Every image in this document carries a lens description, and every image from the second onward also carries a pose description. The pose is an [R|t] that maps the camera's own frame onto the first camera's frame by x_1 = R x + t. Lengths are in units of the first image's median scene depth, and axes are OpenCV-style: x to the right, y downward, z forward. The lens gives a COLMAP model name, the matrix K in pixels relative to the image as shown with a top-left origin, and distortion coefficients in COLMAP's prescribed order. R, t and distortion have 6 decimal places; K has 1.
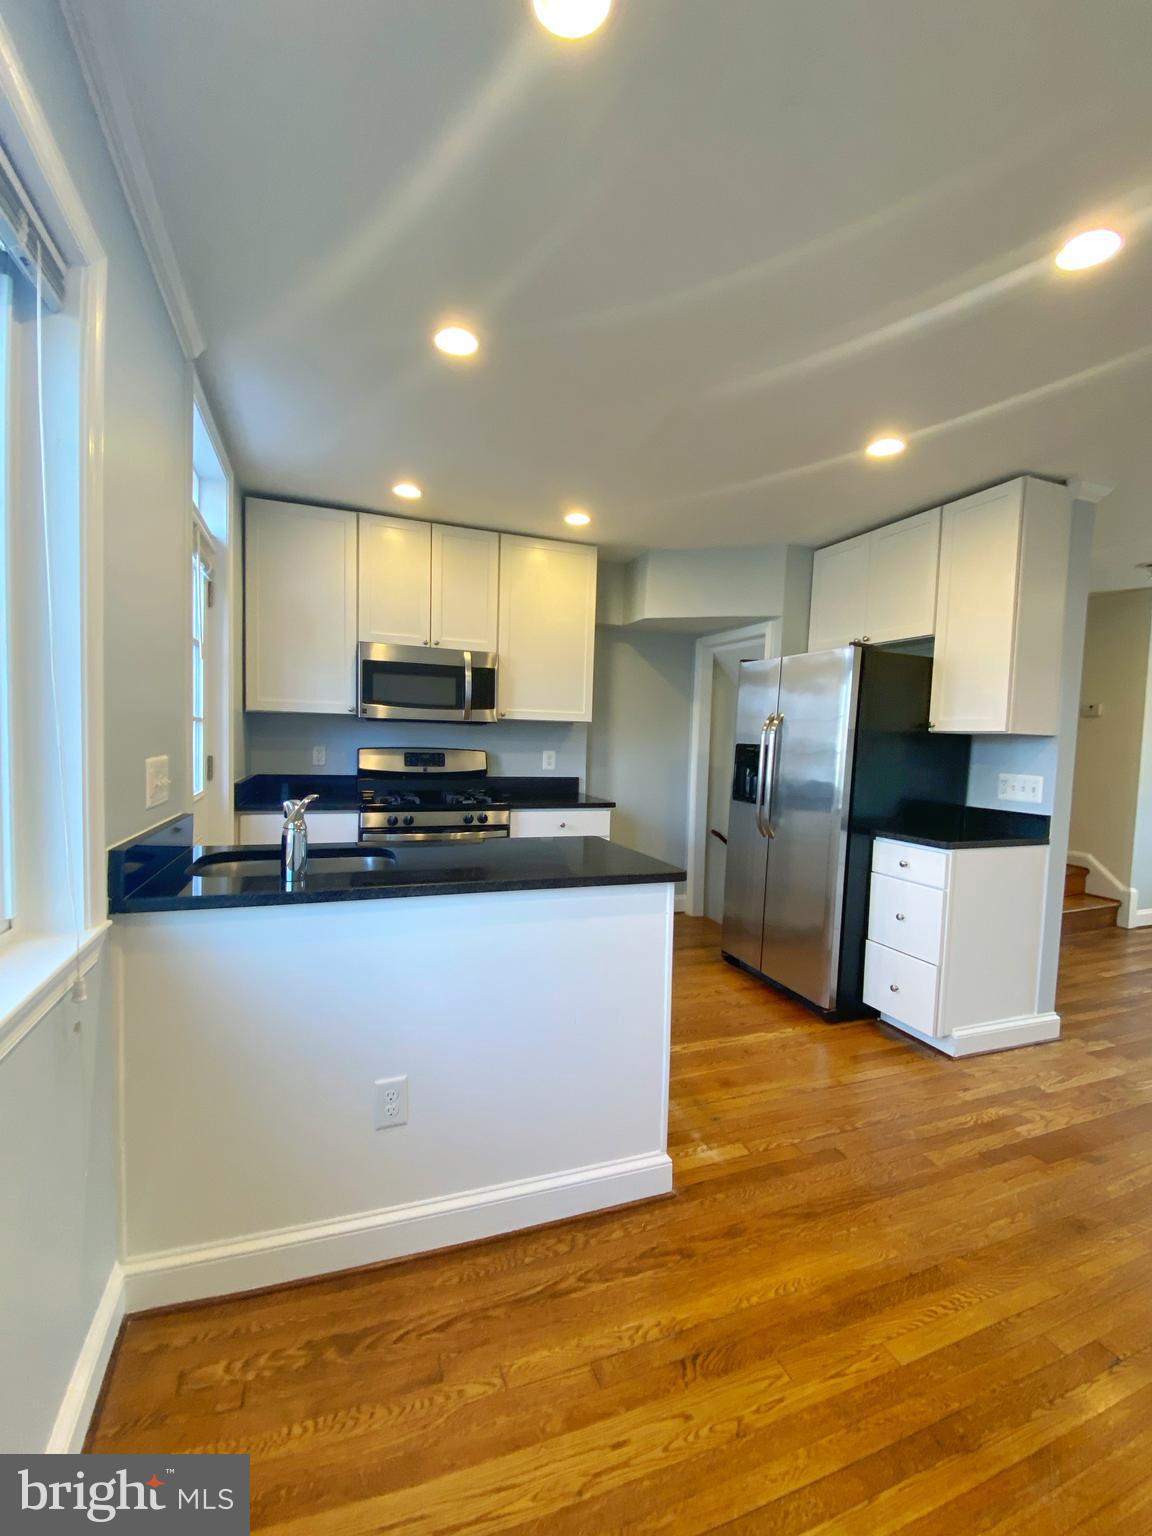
lens RADIAL K [[649.9, 0, 563.1], [0, 649.9, 770.8], [0, 0, 1]] dist [0.000199, -0.006996]
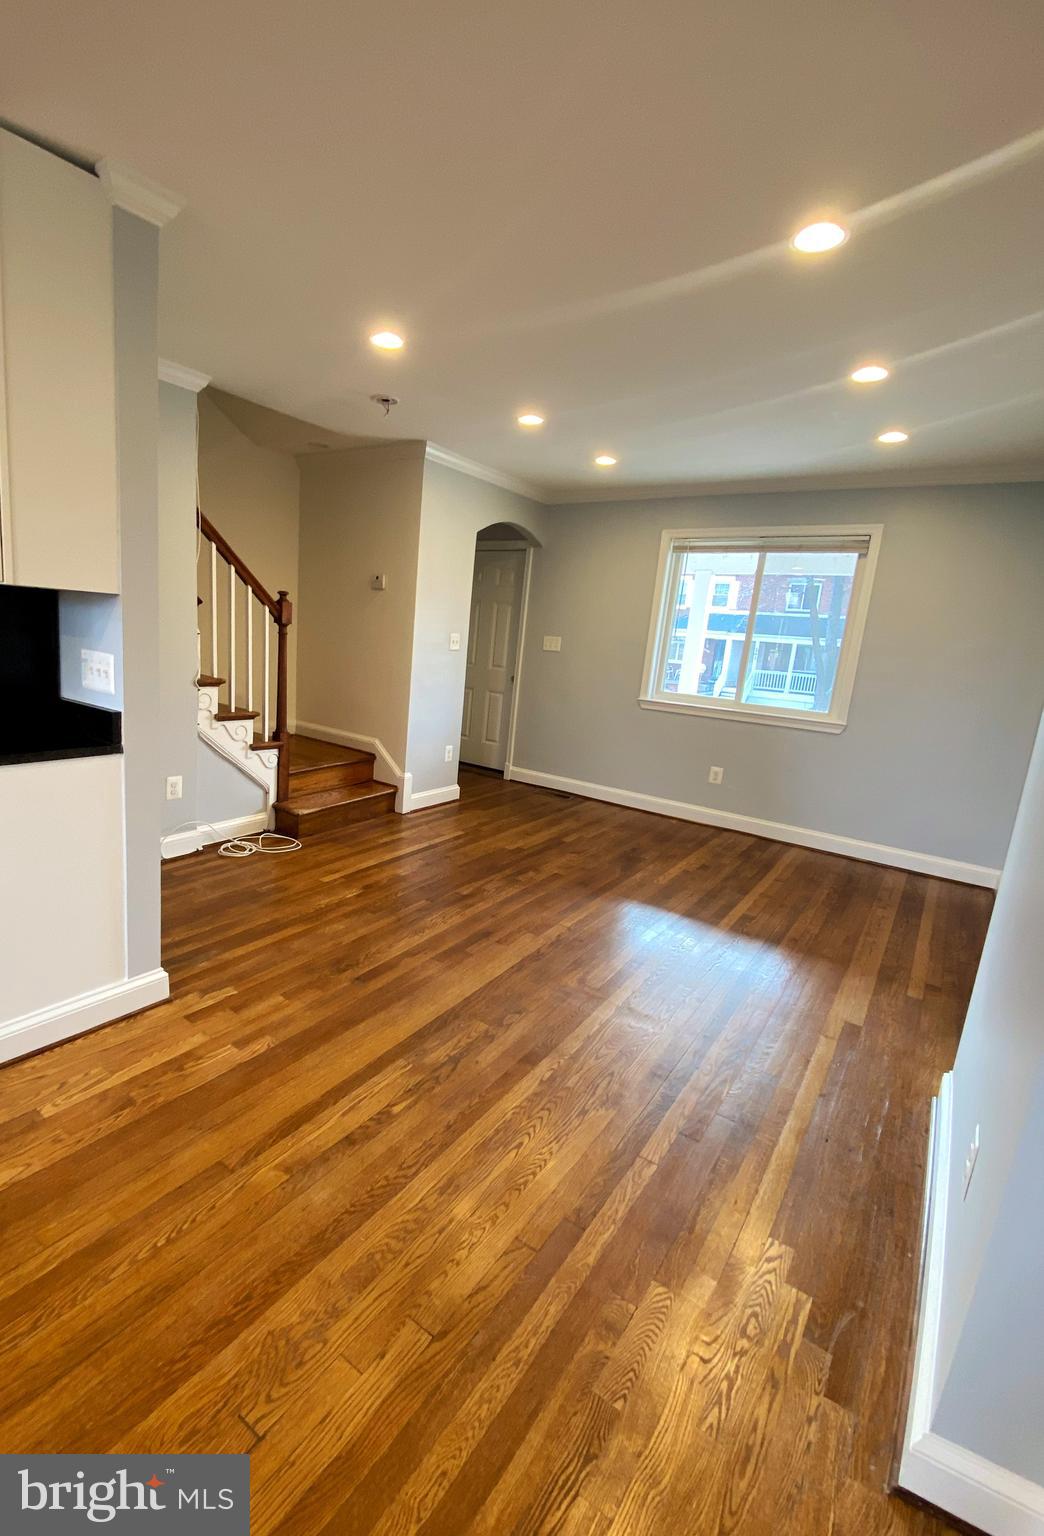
lens RADIAL K [[678.6, 0, 474.0], [0, 678.6, 771.0], [0, 0, 1]] dist [-0.003977, -0.001481]
pose [[0.830445, -0.077252, 0.551719, 0.645765], [-0.025949, 0.983900, 0.176825, -0.007461], [-0.556496, -0.161160, 0.815070, 0.180990]]
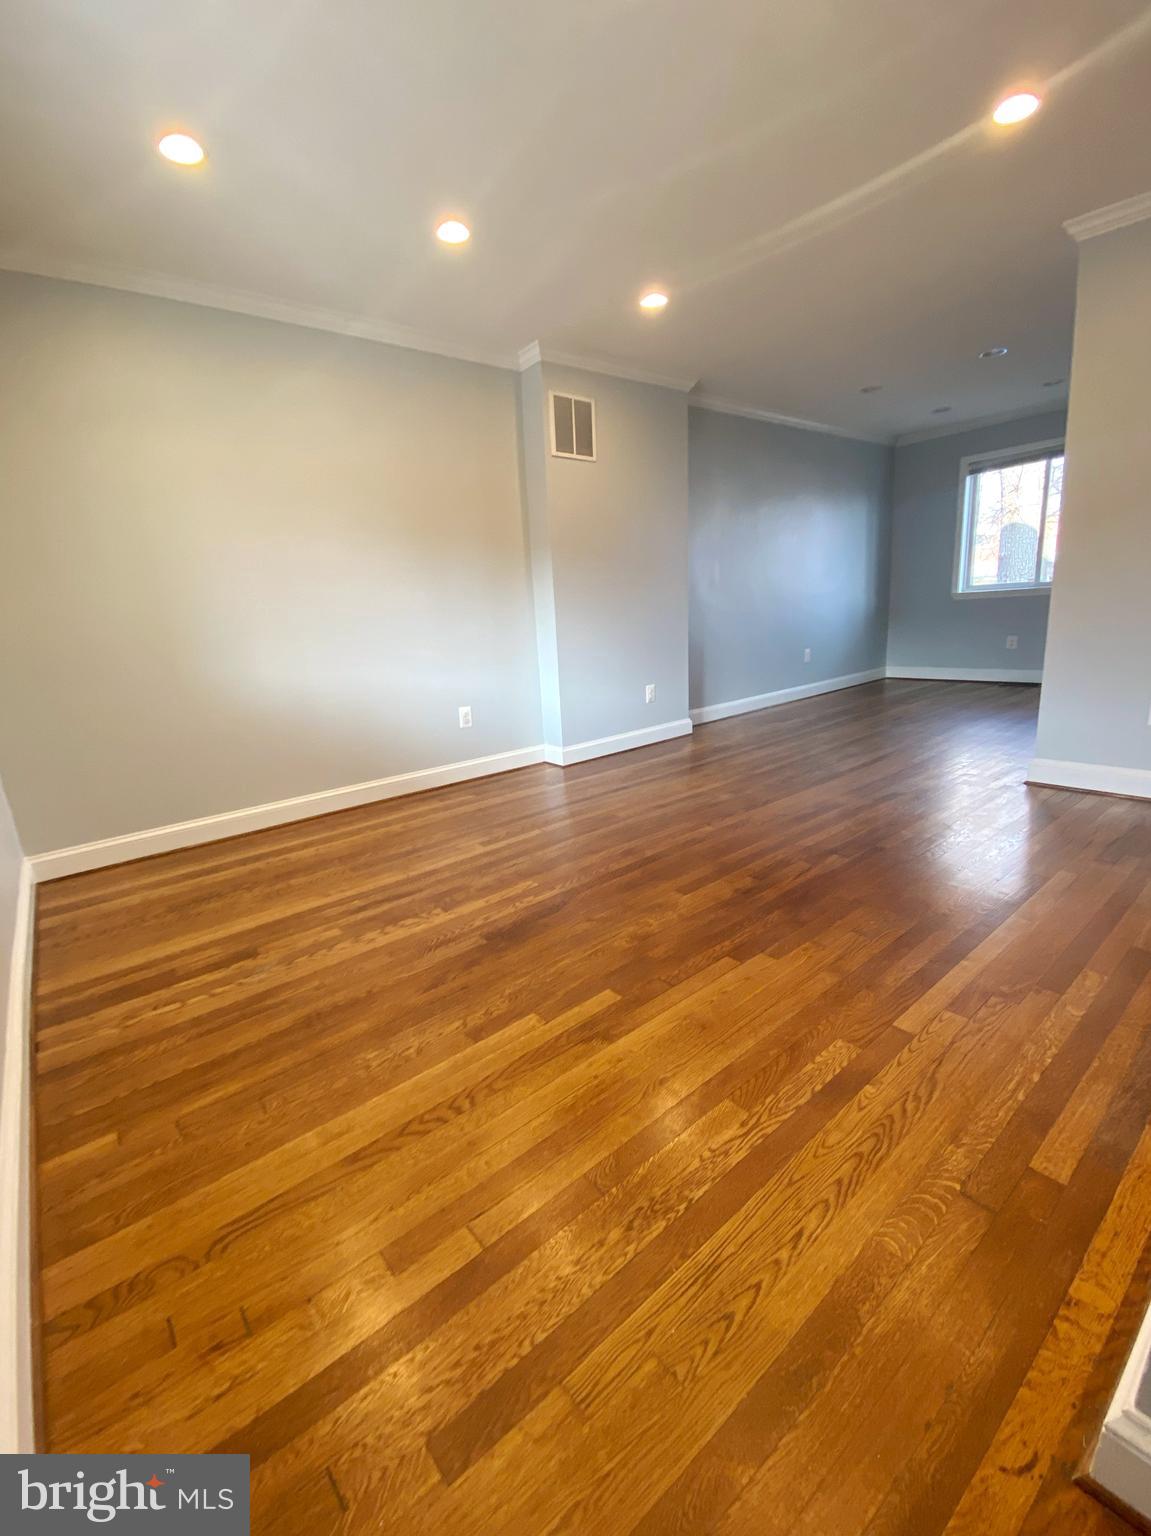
lens RADIAL K [[649.9, 0, 576.5], [0, 649.9, 780.6], [0, 0, 1]] dist [0.000199, -0.006996]
pose [[-0.944586, 0.118323, -0.306198, 1.844319], [0.028222, 0.958597, 0.283364, 0.069955], [0.327049, 0.259020, -0.908817, 1.769216]]
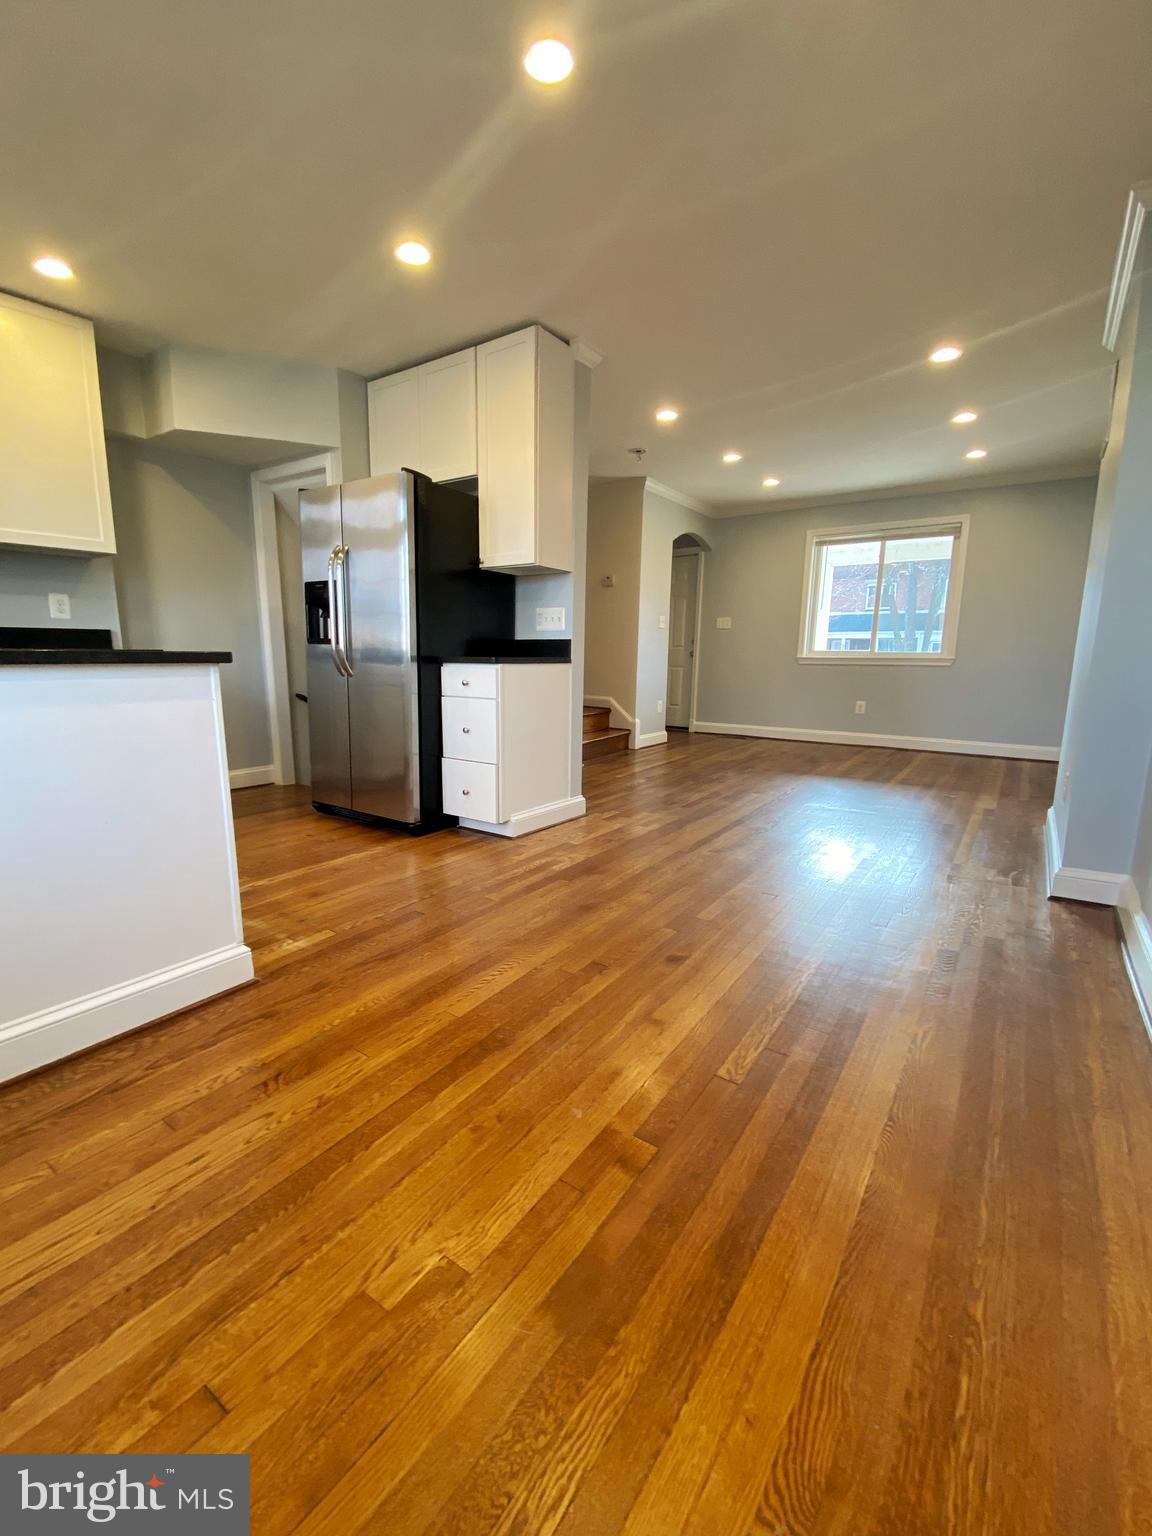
lens RADIAL K [[649.9, 0, 580.5], [0, 649.9, 776.6], [0, 0, 1]] dist [0.000199, -0.006996]
pose [[0.817407, -0.124708, 0.562400, 0.034894], [0.042186, 0.986623, 0.157463, 0.134050], [-0.574514, -0.104986, 0.811734, -0.043421]]
